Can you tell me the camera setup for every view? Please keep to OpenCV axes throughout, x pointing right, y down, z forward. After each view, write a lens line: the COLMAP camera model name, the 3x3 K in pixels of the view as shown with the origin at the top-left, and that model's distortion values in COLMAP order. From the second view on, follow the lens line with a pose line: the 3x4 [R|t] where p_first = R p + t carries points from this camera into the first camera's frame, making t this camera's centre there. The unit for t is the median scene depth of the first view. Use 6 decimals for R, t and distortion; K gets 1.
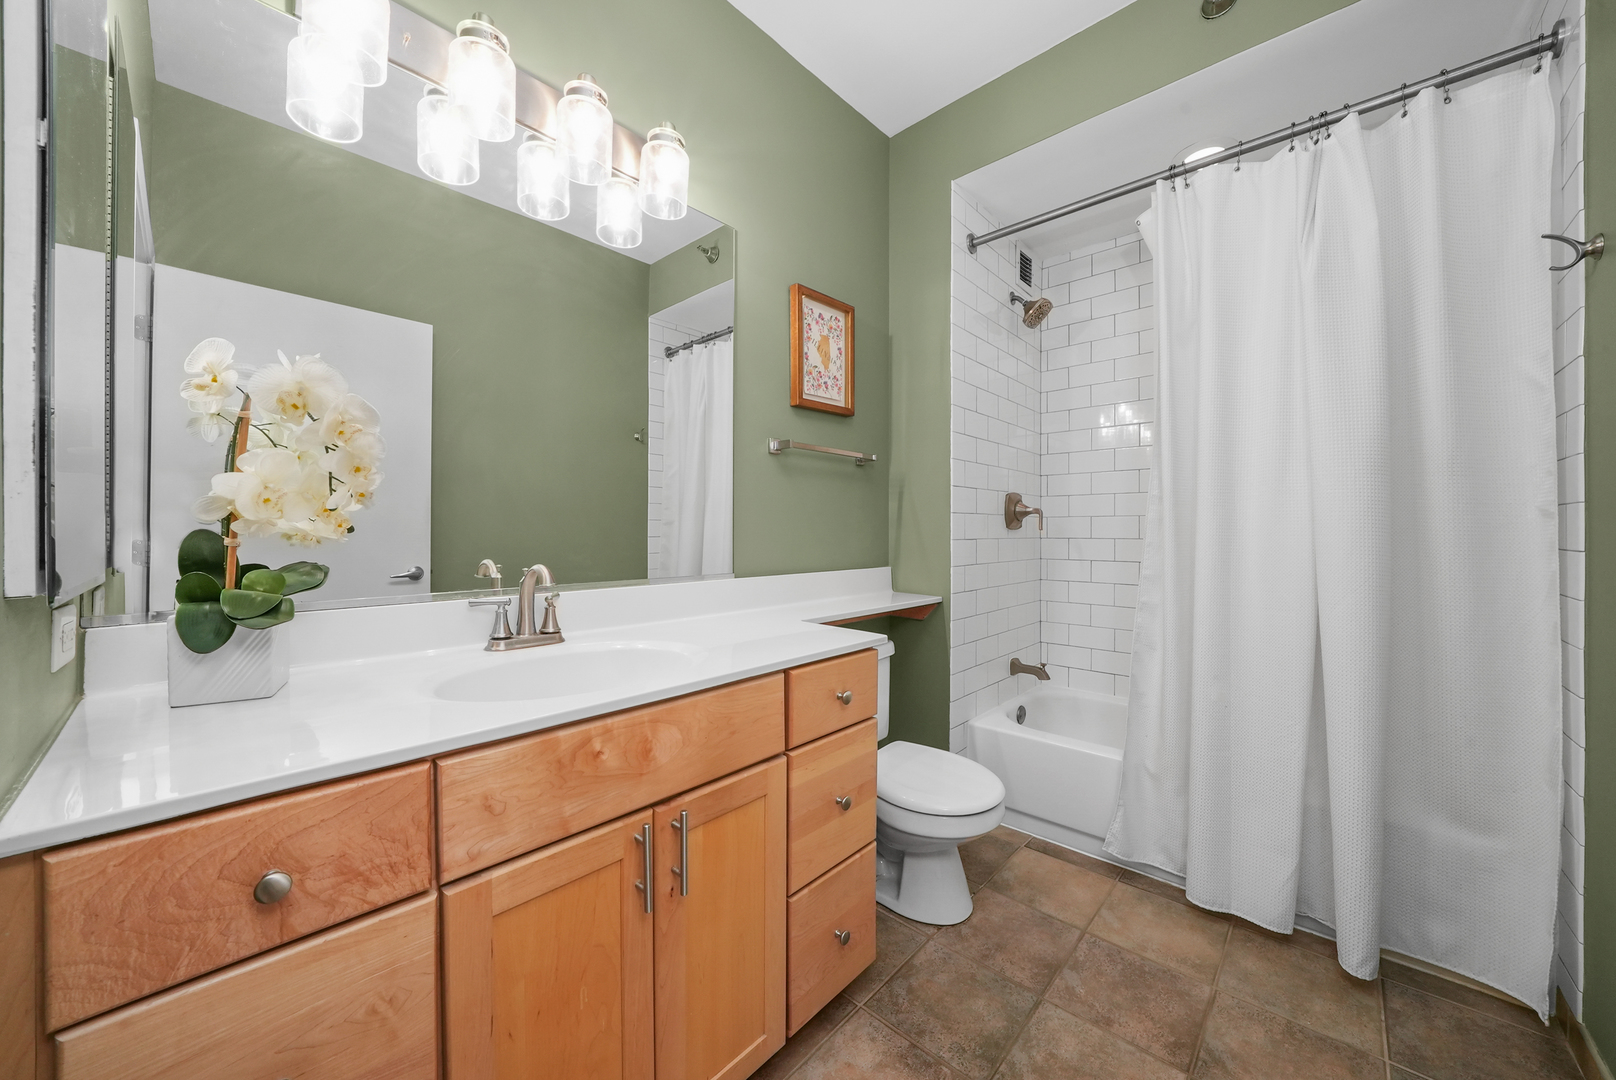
lens RADIAL K [[564.2, 0, 816.5], [0, 564.2, 540.1], [0, 0, 1]] dist [-0.021814, 0.000203]
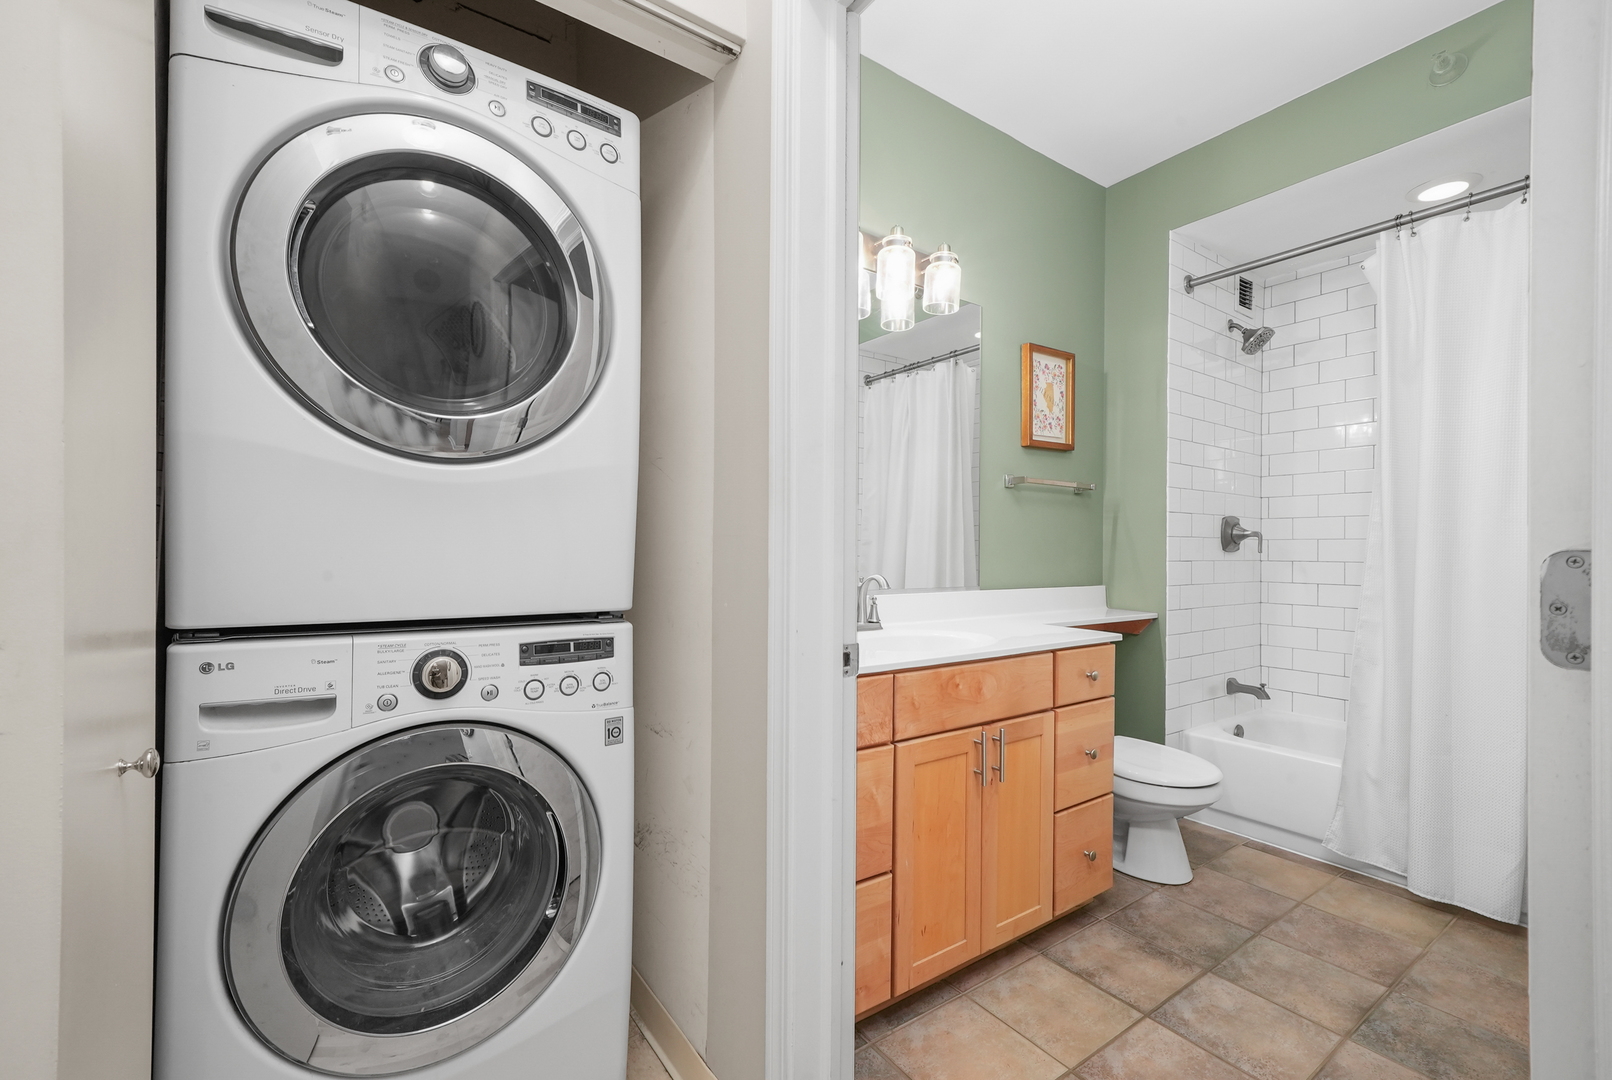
lens RADIAL K [[694.8, 0, 806.9], [0, 694.8, 548.9], [0, 0, 1]] dist [0.002019, 0.001161]
pose [[0.978061, 0.007906, -0.208168, -0.183458], [-0.011235, 0.999827, -0.014818, 0.003787], [0.208014, 0.016832, 0.977981, -0.520804]]
